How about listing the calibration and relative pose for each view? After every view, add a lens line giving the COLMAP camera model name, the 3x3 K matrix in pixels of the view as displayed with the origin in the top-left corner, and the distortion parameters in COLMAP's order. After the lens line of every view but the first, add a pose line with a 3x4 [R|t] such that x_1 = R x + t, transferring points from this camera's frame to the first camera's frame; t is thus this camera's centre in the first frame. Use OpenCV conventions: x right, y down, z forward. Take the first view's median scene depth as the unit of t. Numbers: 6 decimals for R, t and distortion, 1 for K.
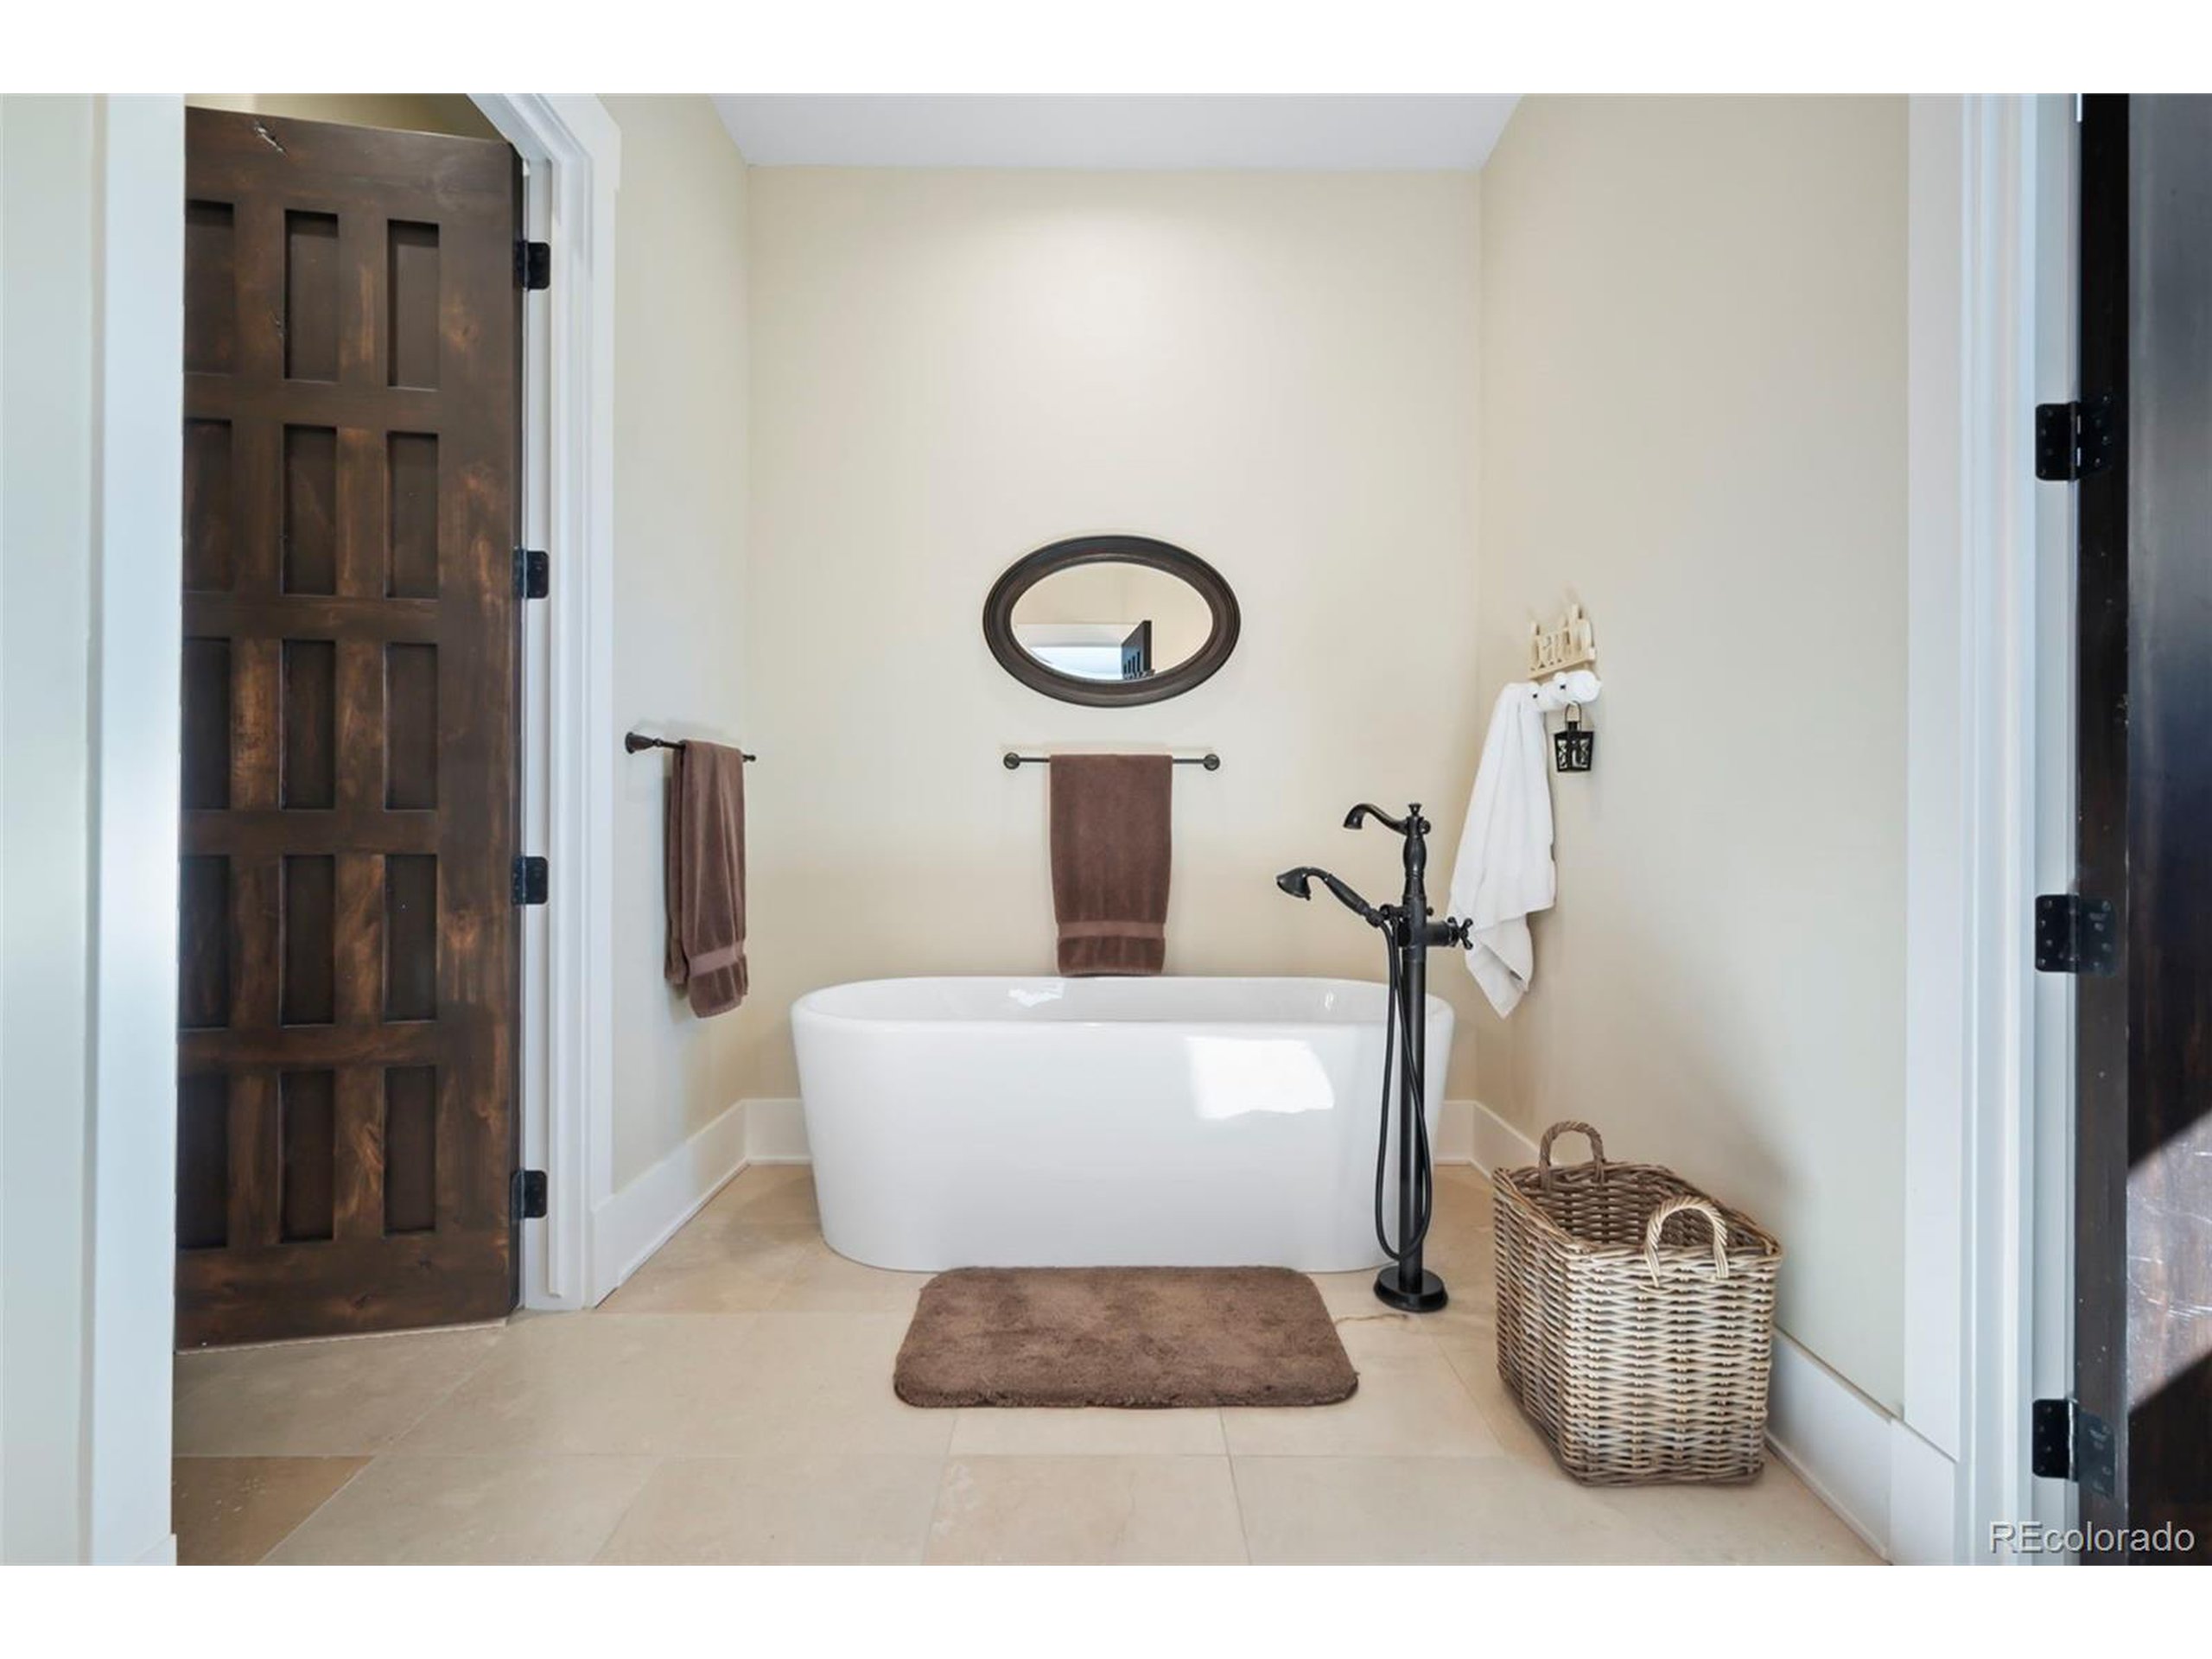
lens RADIAL K [[1002.6, 0, 1088.7], [0, 1002.6, 833.4], [0, 0, 1]] dist [-0.000261, -0.000295]
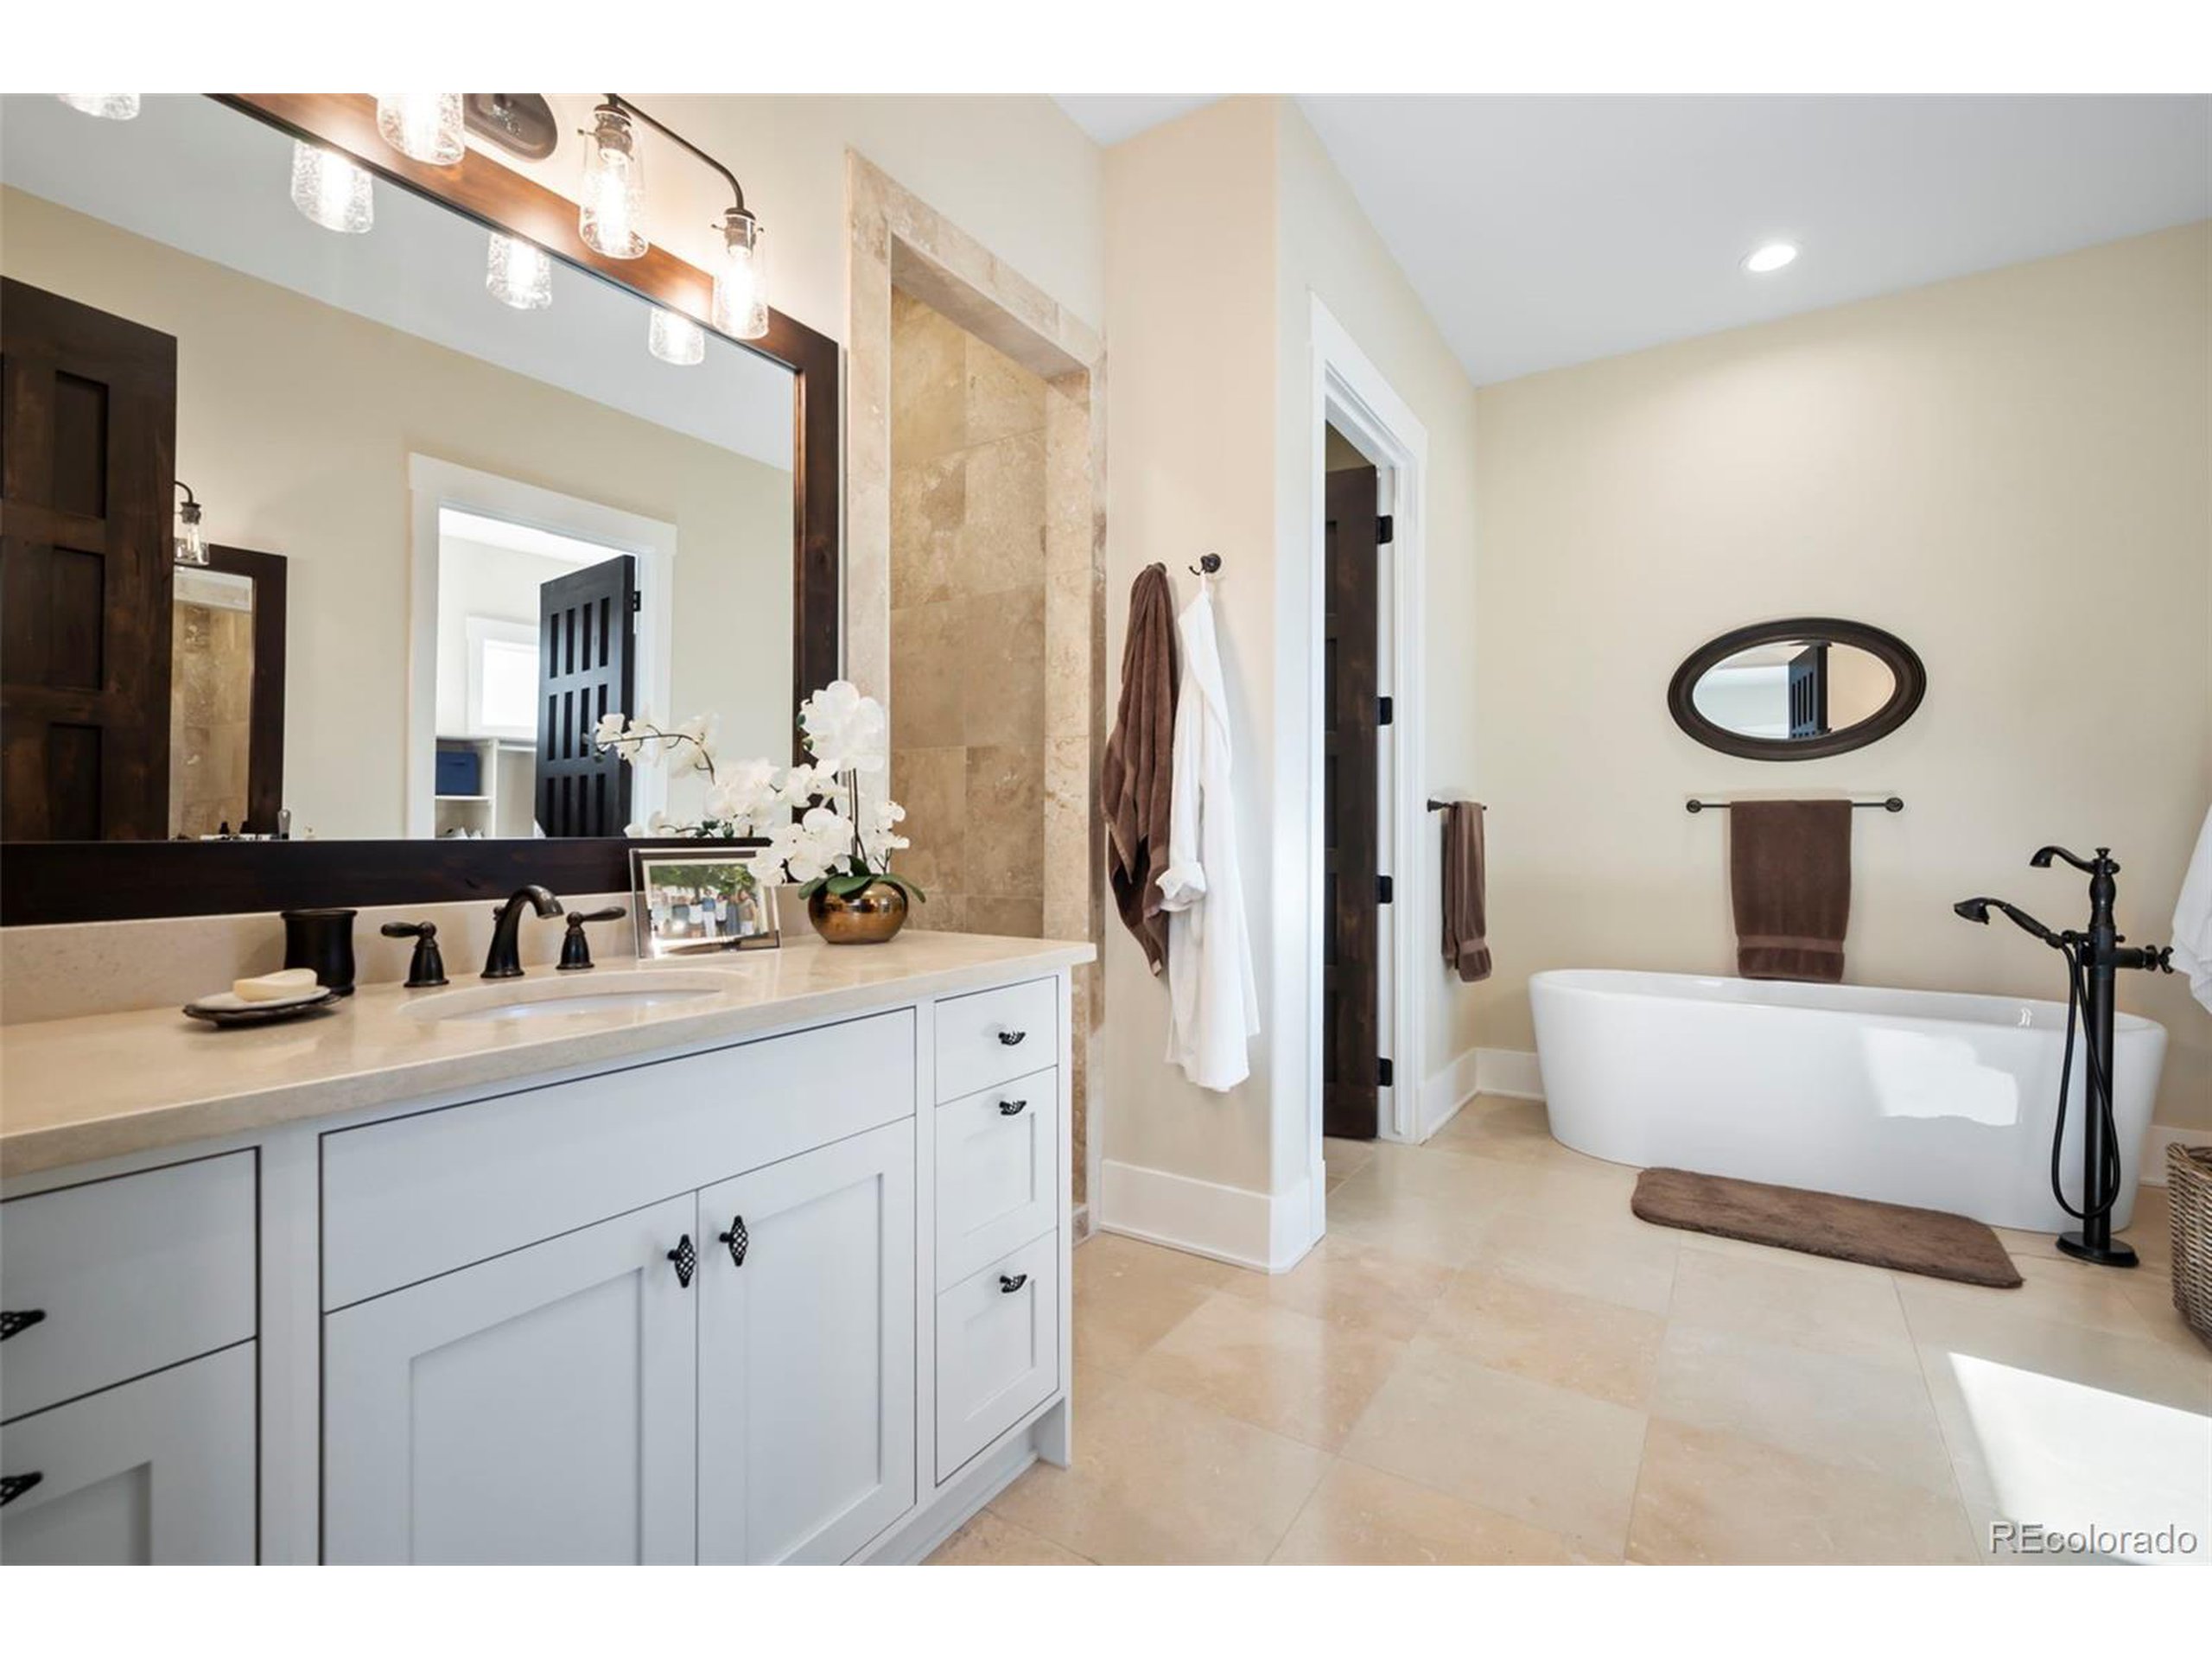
lens RADIAL K [[1002.6, 0, 1088.7], [0, 1002.6, 833.4], [0, 0, 1]] dist [-0.000261, -0.000295]
pose [[0.841261, 0.000970, -0.540628, -0.048339], [-0.008656, 0.999894, -0.011676, -0.022909], [0.540560, 0.014502, 0.841180, -0.669275]]
